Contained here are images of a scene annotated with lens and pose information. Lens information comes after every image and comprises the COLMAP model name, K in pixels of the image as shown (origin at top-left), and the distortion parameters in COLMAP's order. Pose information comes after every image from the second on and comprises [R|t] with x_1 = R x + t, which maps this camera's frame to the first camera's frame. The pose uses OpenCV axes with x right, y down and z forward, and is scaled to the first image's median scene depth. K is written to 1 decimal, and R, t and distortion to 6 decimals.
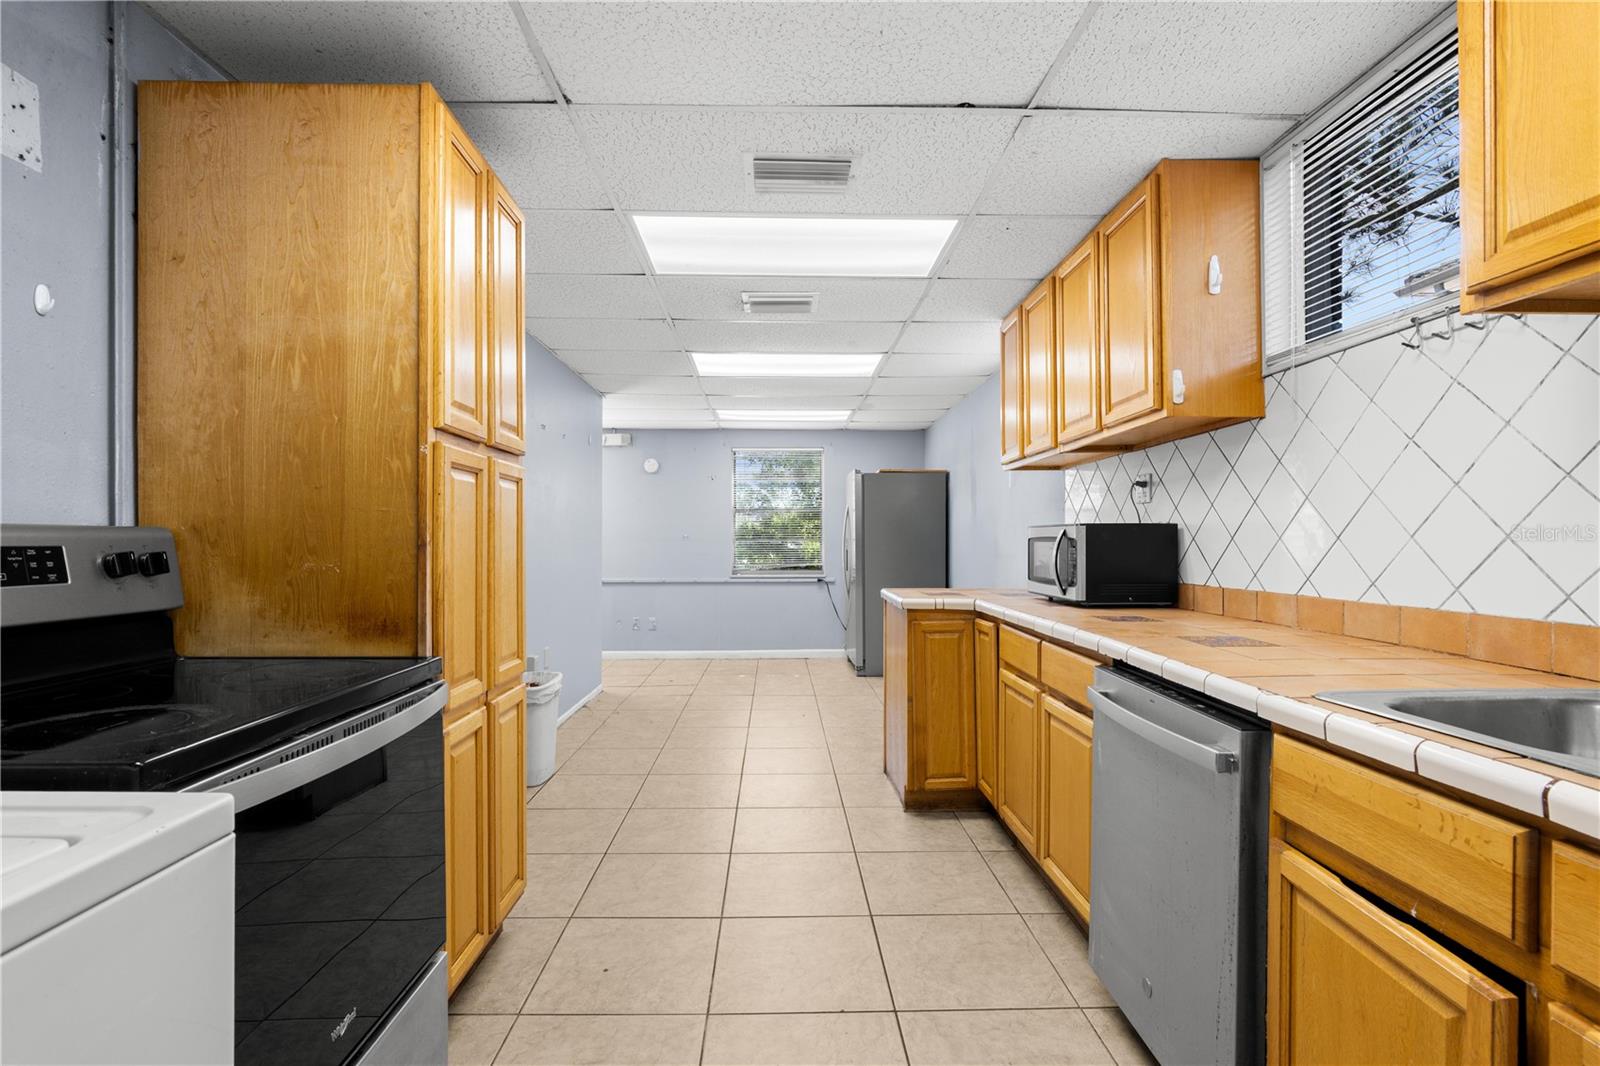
lens RADIAL K [[753.9, 0, 803.6], [0, 753.9, 541.4], [0, 0, 1]] dist [-0.000374, -0.000086]
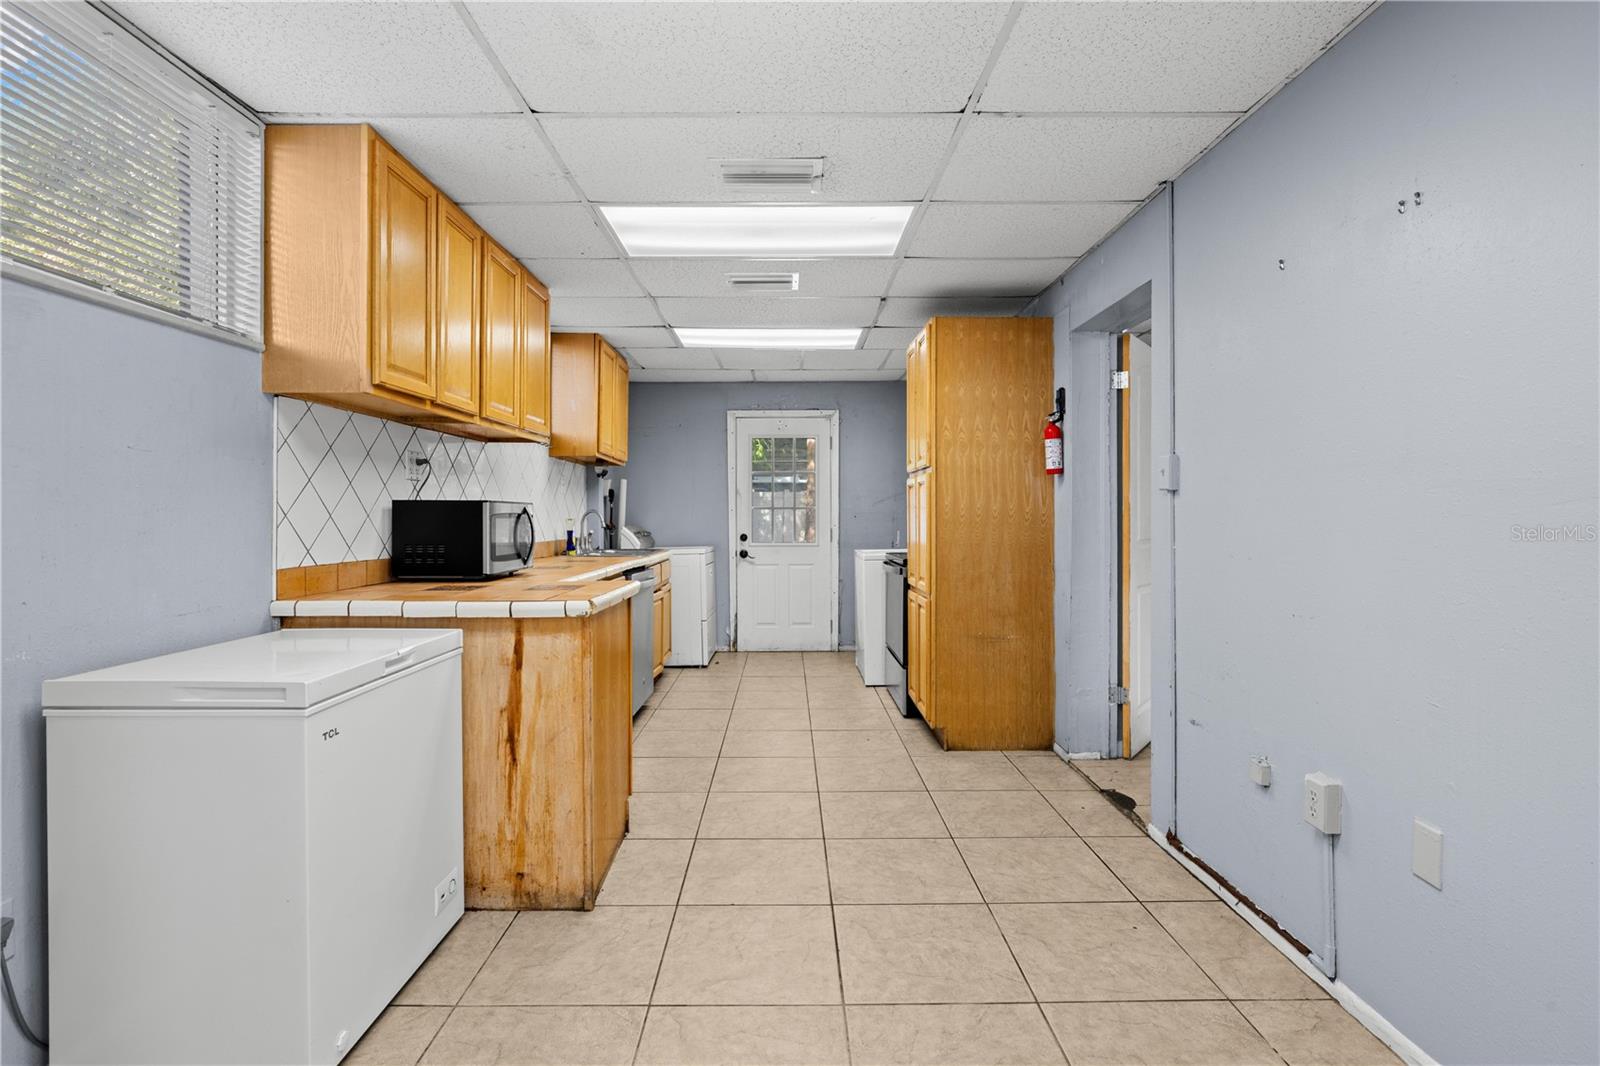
lens RADIAL K [[774.9, 0, 799.4], [0, 774.9, 512.0], [0, 0, 1]] dist [-0.000729, -0.000185]
pose [[-0.999846, 0.001314, 0.017491, -0.087159], [0.001318, 0.999999, 0.000229, -0.008684], [-0.017490, 0.000252, -0.999847, 2.127928]]
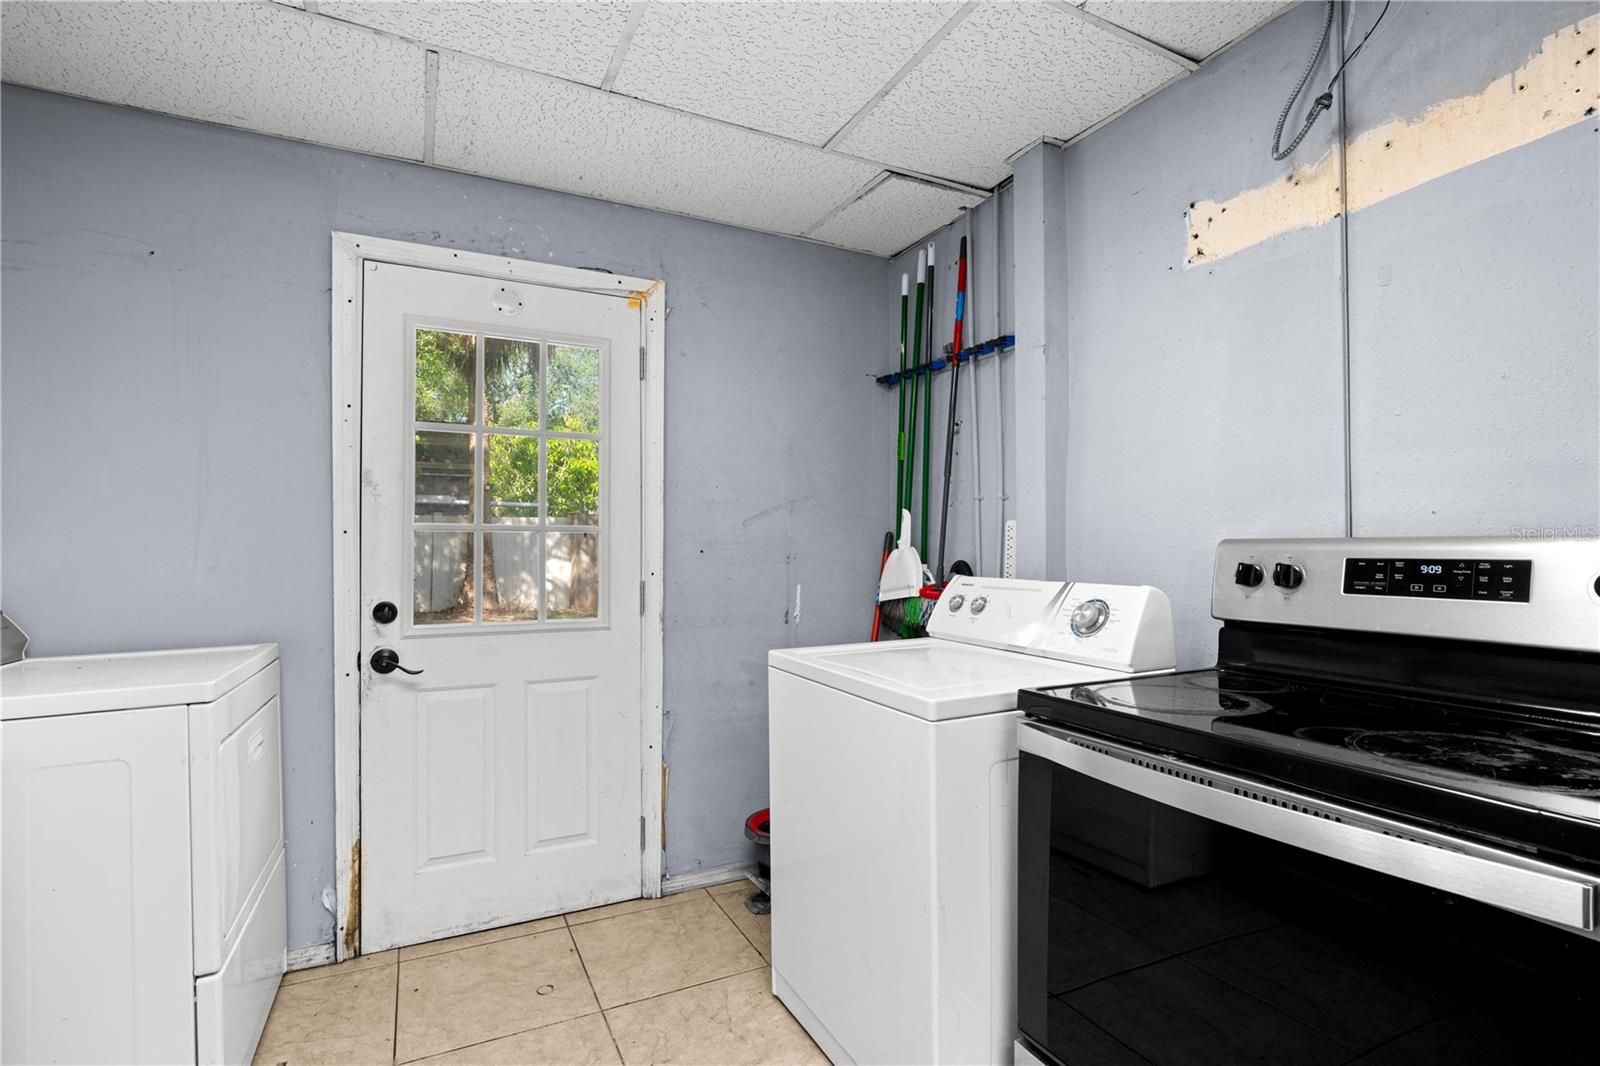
lens RADIAL K [[753.9, 0, 803.6], [0, 753.9, 541.4], [0, 0, 1]] dist [-0.000374, -0.000086]
pose [[-0.905821, -0.005231, -0.423629, 0.073421], [-0.003458, 0.999982, -0.004954, -0.003774], [0.423647, -0.003023, -0.905822, 0.559479]]
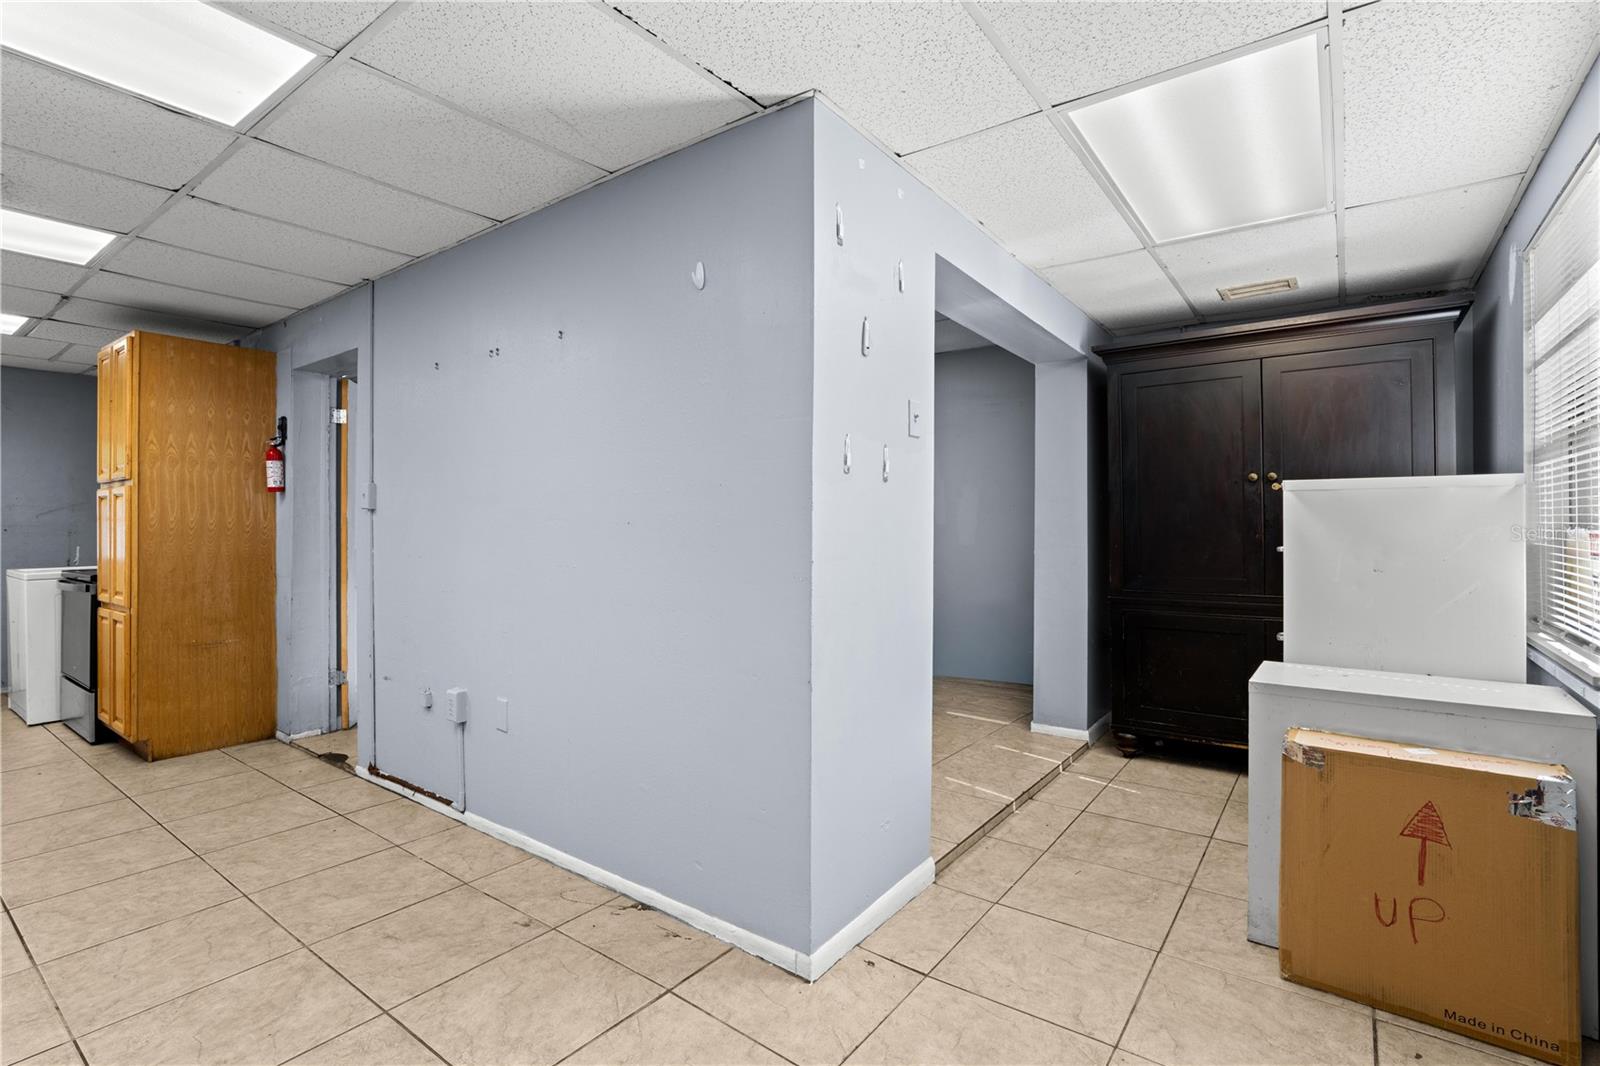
lens RADIAL K [[734.5, 0, 815.8], [0, 734.5, 523.6], [0, 0, 1]] dist [-0.027540, 0.007177]
pose [[-0.607074, -0.002626, -0.794641, -0.021999], [-0.001409, 0.999997, -0.002229, -0.009290], [0.794644, -0.000234, -0.607075, 2.466059]]
